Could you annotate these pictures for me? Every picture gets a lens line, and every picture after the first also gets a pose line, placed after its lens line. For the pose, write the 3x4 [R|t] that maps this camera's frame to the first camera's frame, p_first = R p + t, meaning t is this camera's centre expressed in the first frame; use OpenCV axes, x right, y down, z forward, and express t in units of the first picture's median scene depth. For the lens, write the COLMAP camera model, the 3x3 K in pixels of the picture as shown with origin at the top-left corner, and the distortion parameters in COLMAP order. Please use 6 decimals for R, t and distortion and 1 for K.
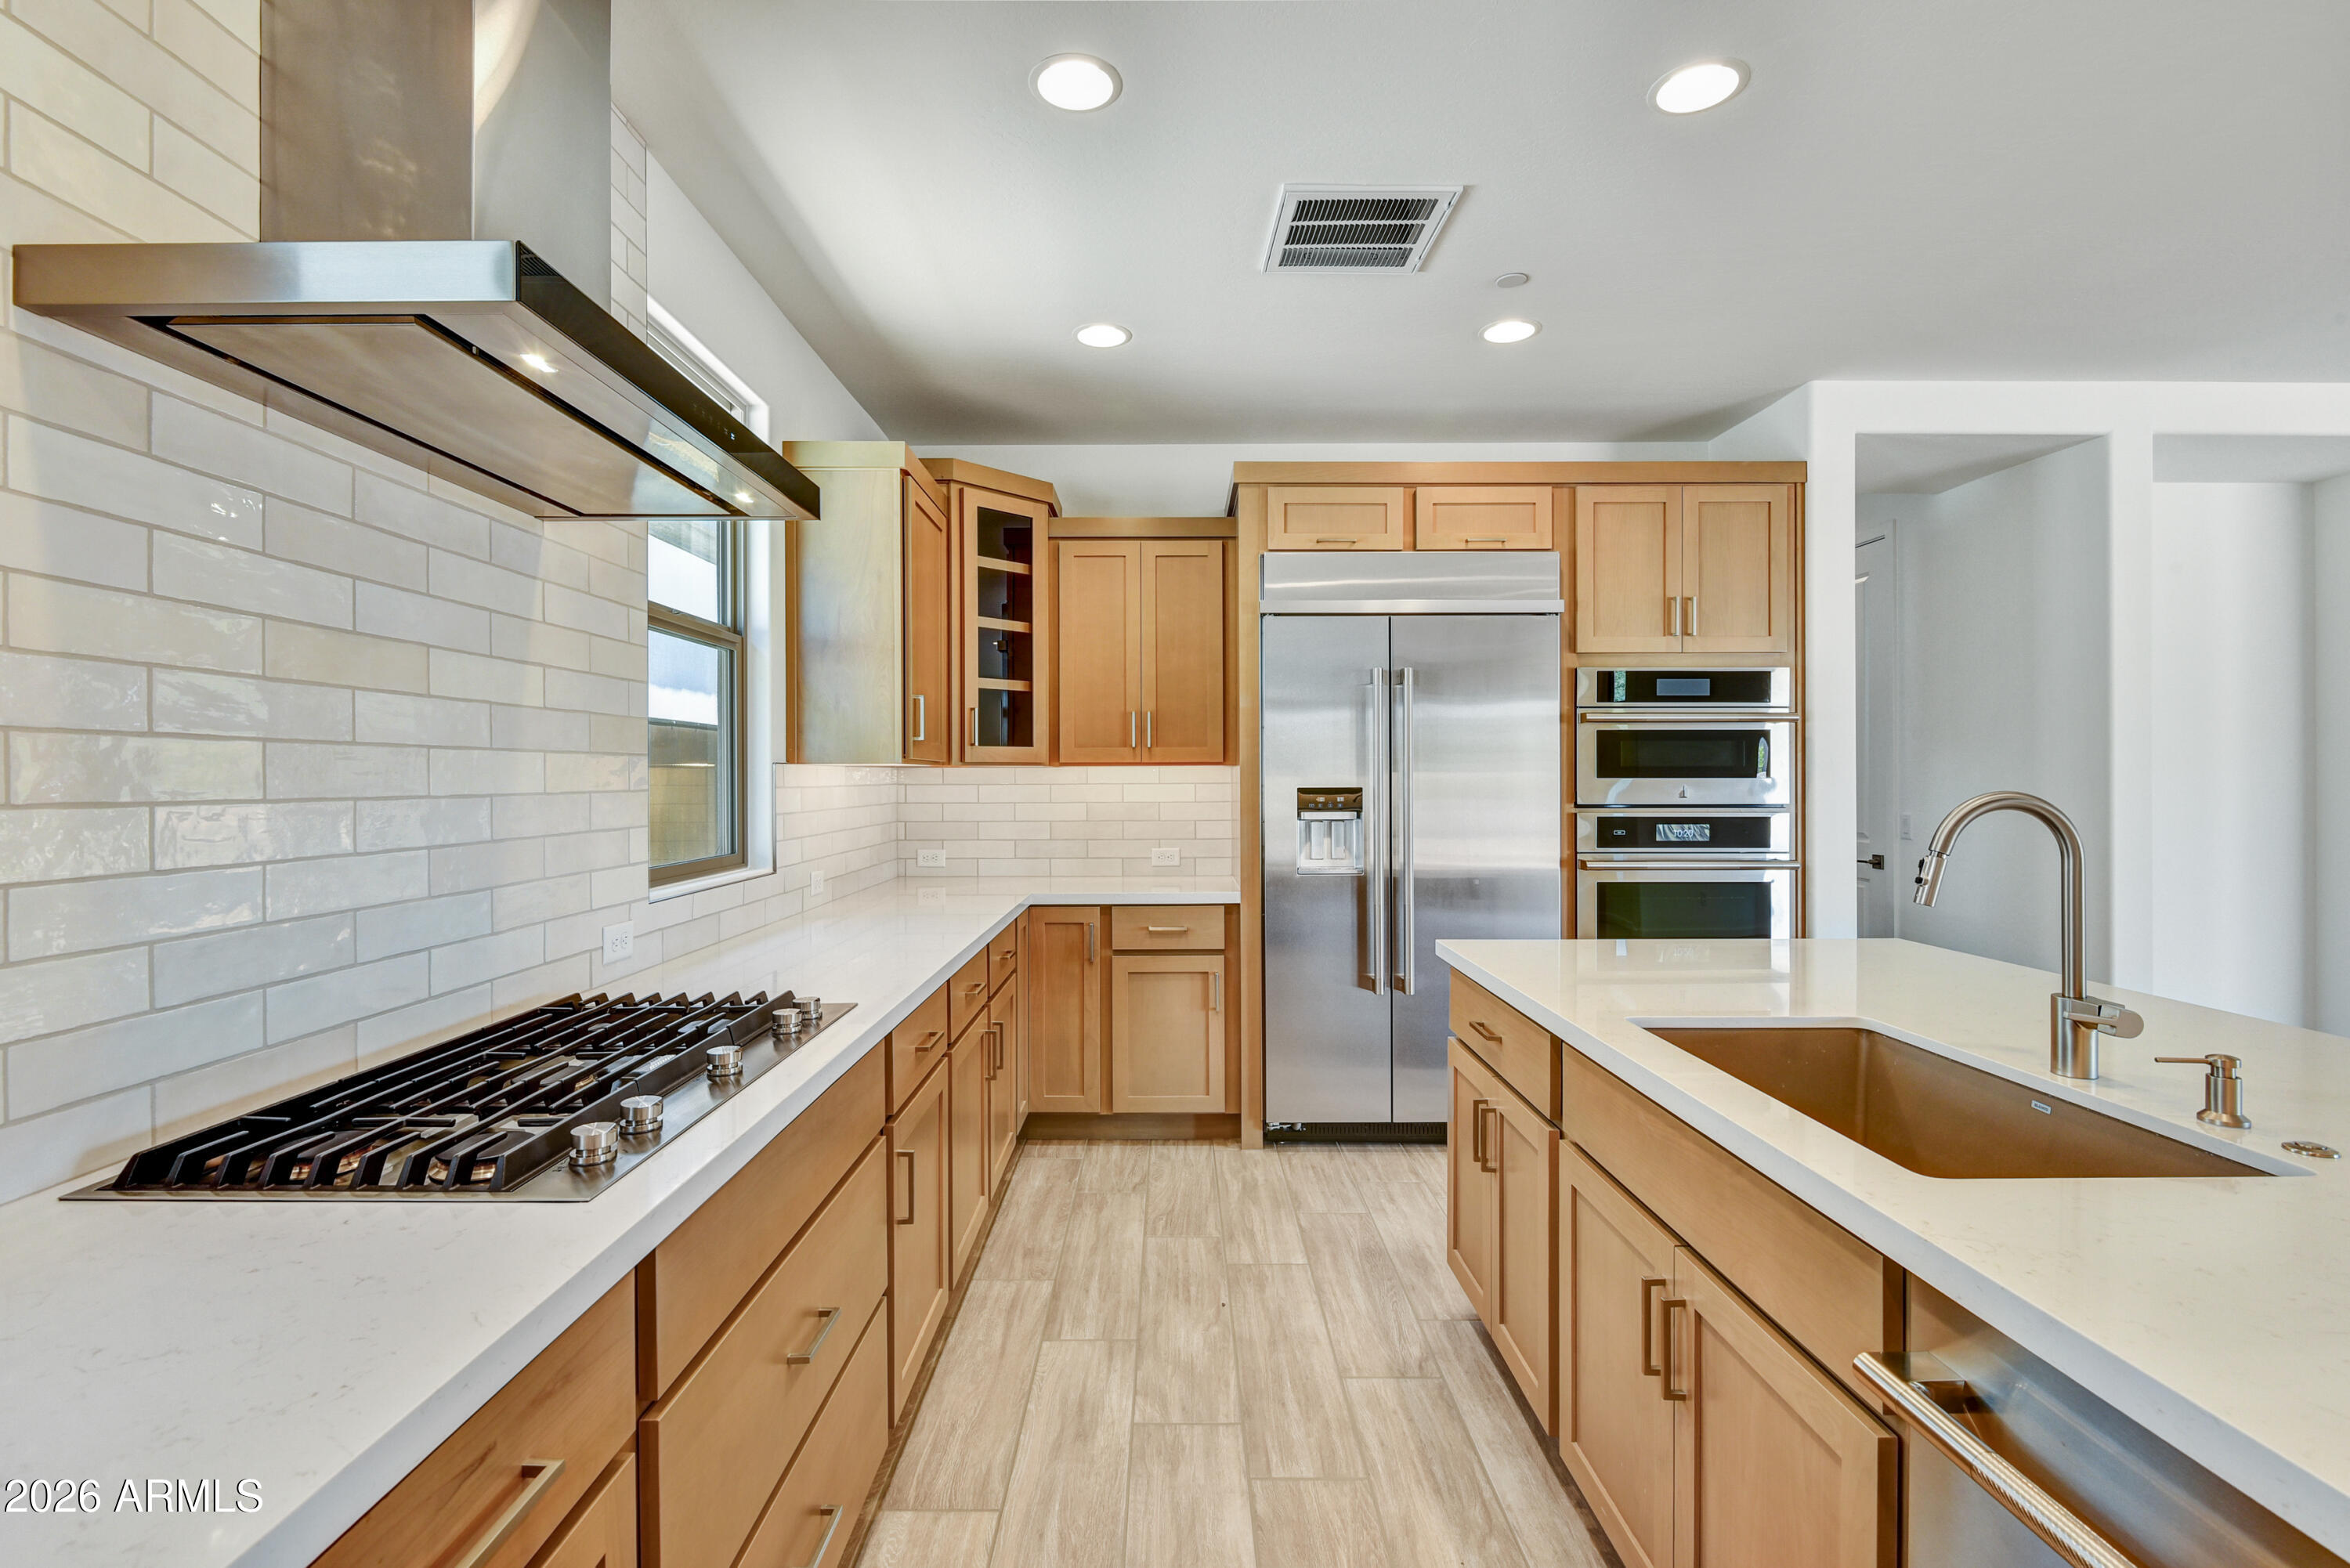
lens RADIAL K [[1074.8, 0, 1182.2], [0, 1074.8, 782.6], [0, 0, 1]] dist [0.001236, -0.004599]
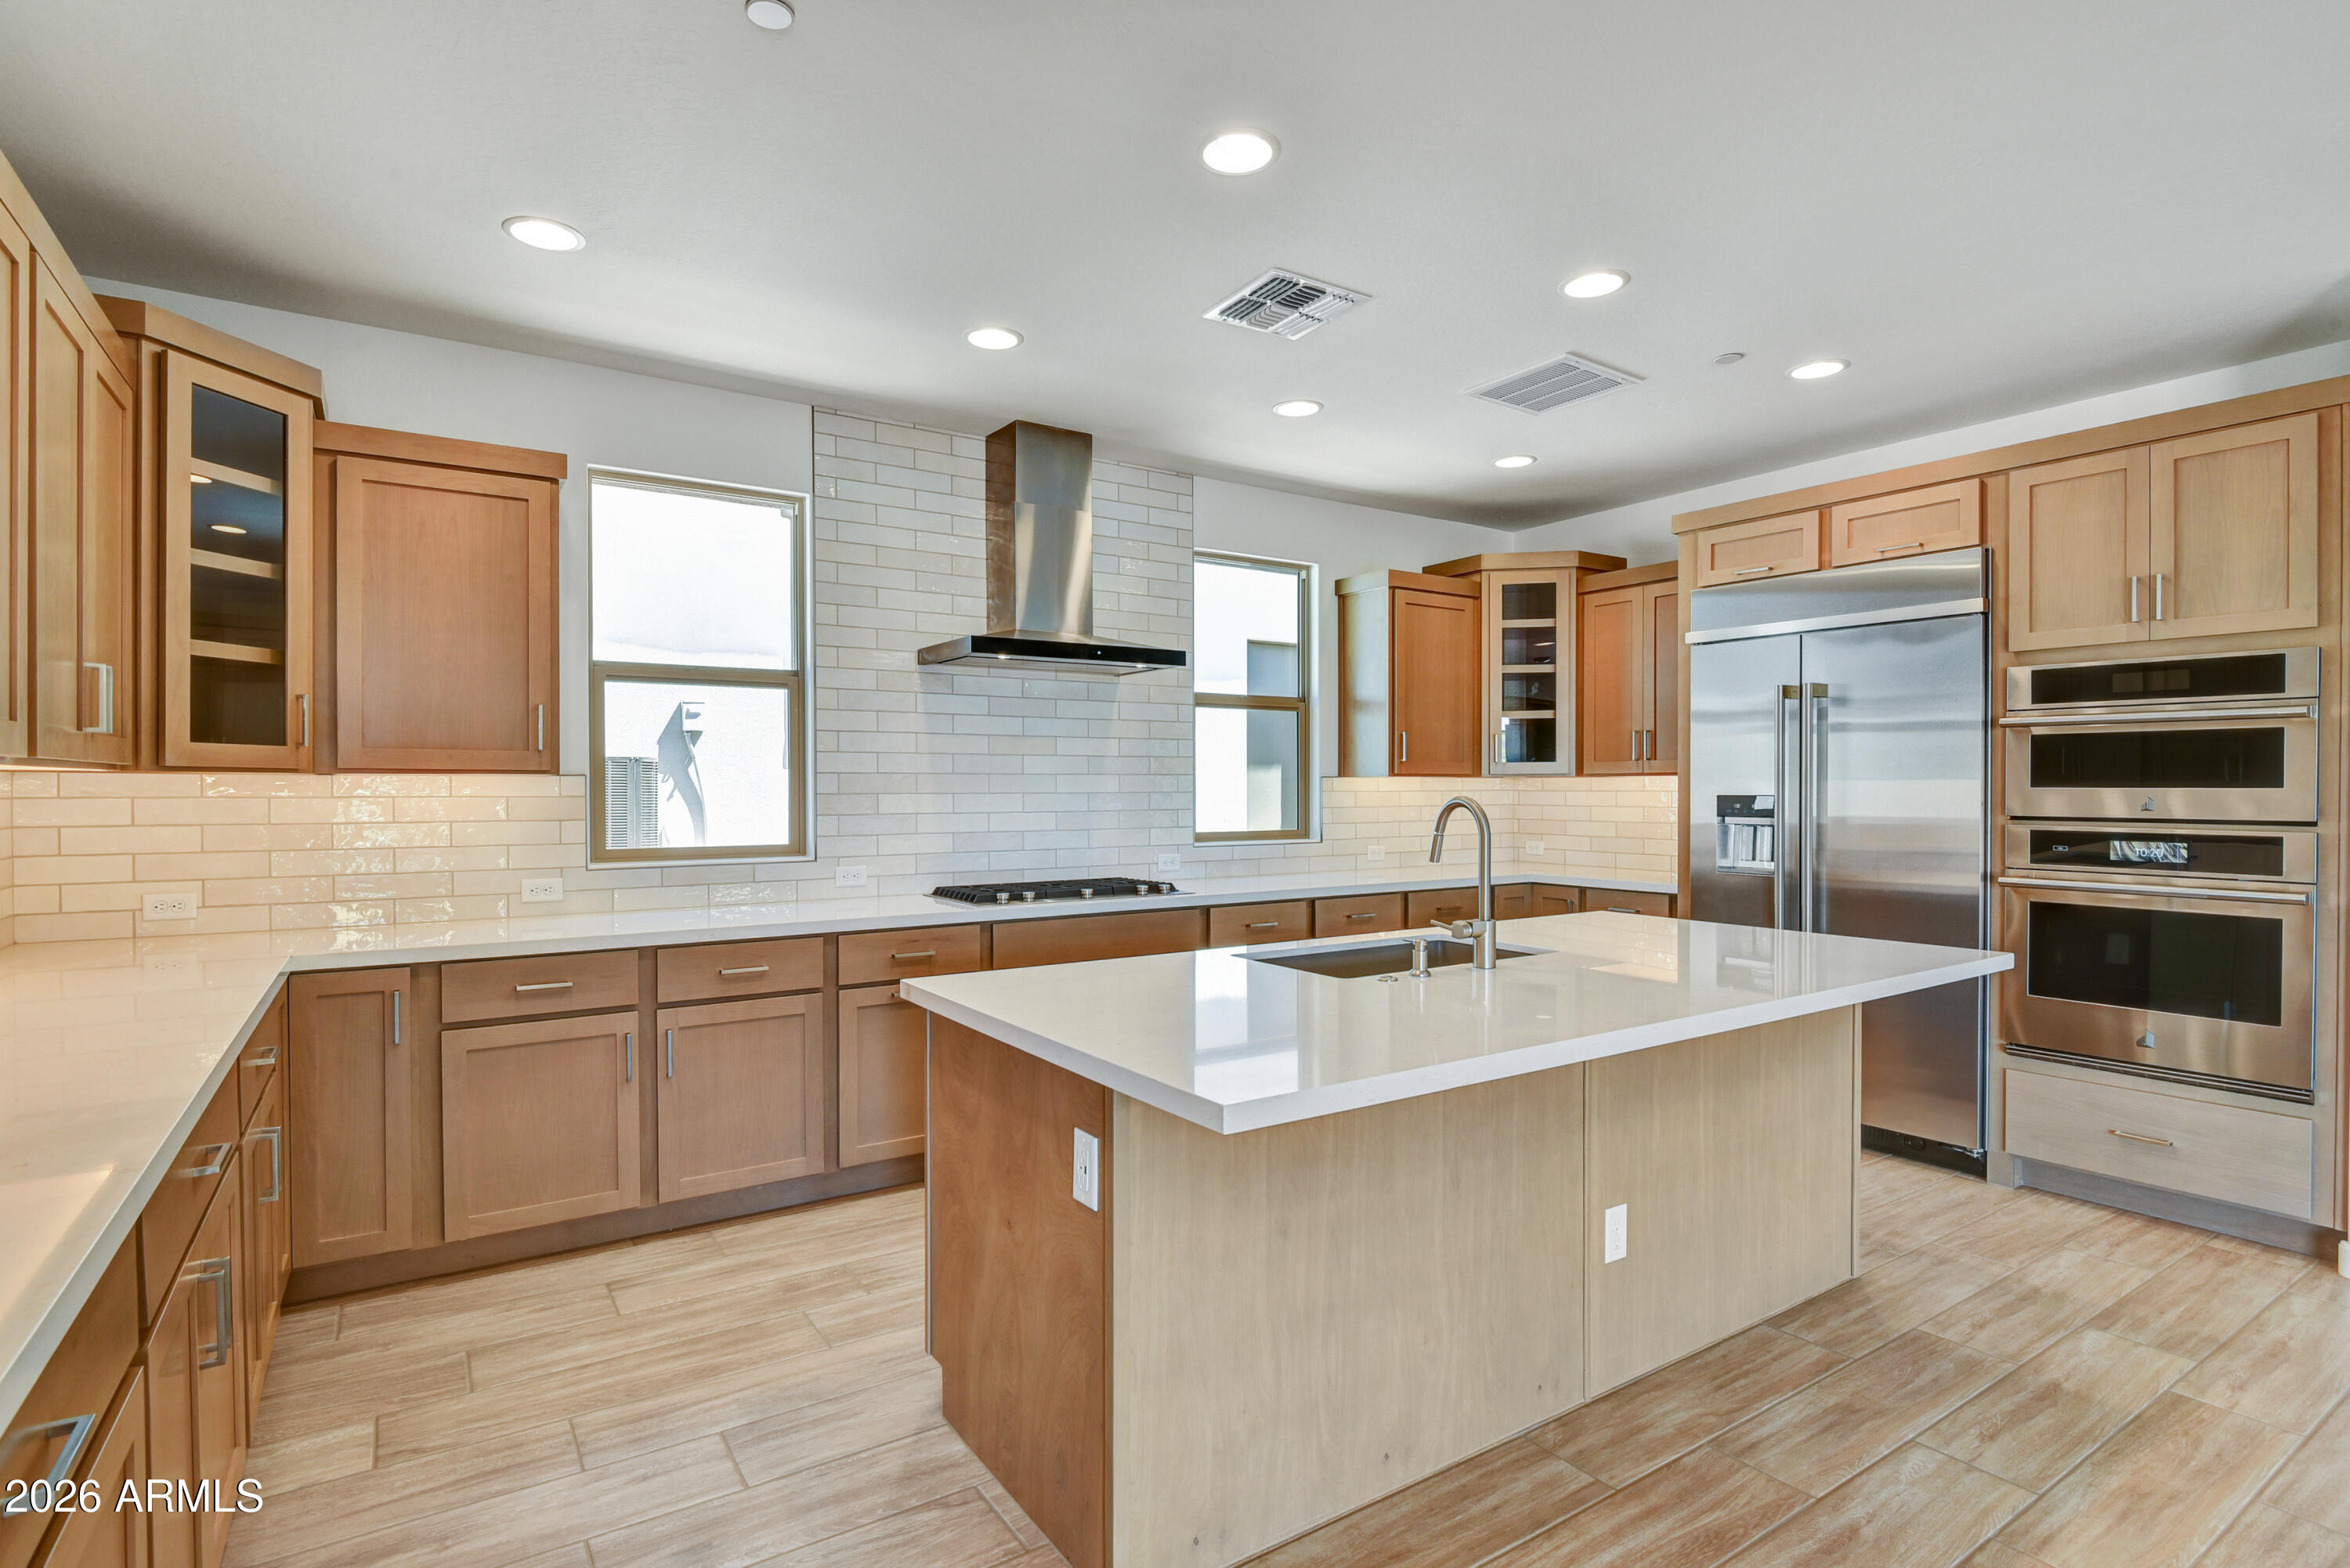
lens RADIAL K [[1156.7, 0, 1172.2], [0, 1156.7, 793.6], [0, 0, 1]] dist [-0.008897, -0.004153]
pose [[0.551494, 0.007472, -0.834146, 0.798185], [-0.003008, 0.999971, 0.006968, -0.003389], [0.834174, -0.001334, 0.551500, -0.147652]]
